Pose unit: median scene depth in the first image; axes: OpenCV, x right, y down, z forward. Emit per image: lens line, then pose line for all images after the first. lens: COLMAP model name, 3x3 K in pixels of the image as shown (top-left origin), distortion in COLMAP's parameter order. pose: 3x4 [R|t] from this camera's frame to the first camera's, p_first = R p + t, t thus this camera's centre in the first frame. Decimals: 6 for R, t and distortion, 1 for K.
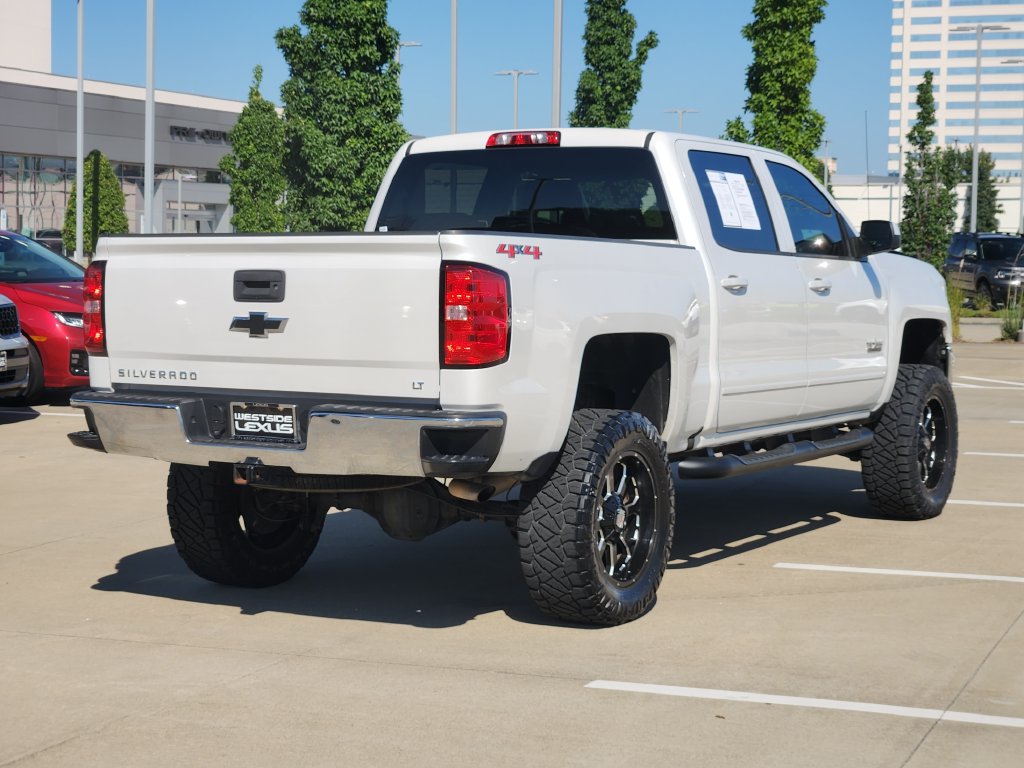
lens RADIAL K [[2072.7, 0, 512.0], [0, 2072.7, 384.0], [0, 0, 1]] dist [-0.036797, 0.050960]
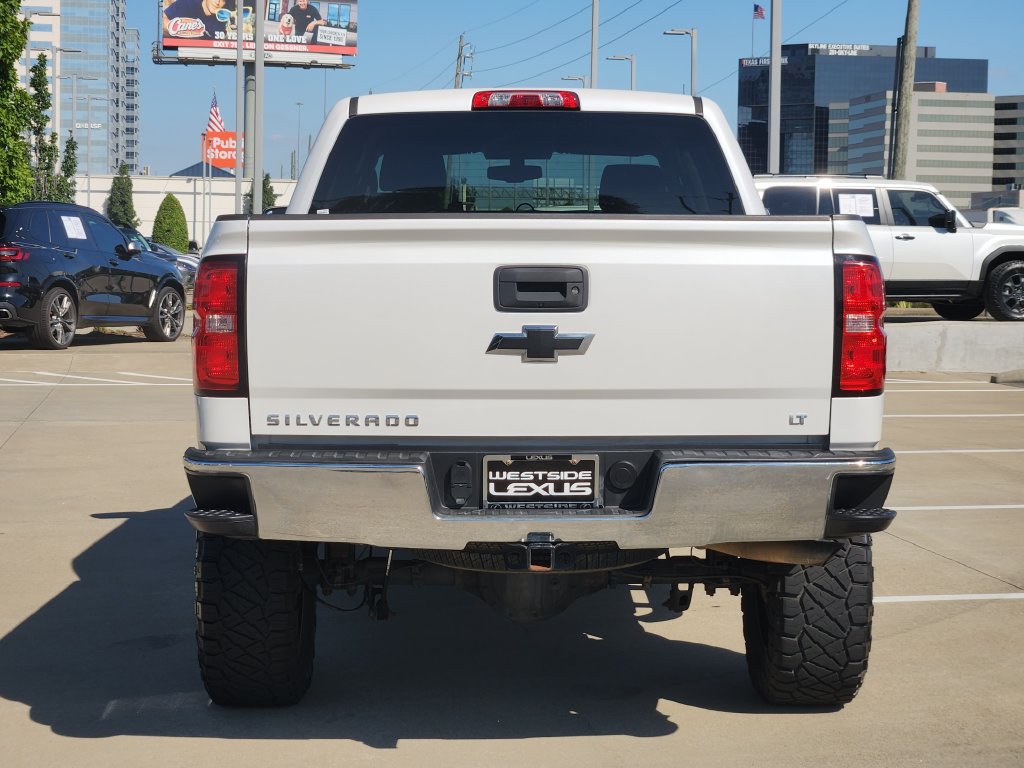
lens RADIAL K [[2083.0, 0, 512.0], [0, 2083.0, 384.0], [0, 0, 1]] dist [-0.742626, 4.562584]
pose [[0.837127, -0.037310, 0.545735, -0.513831], [0.034122, 0.999290, 0.015976, -0.026605], [-0.545944, 0.005248, 0.837806, 0.409545]]
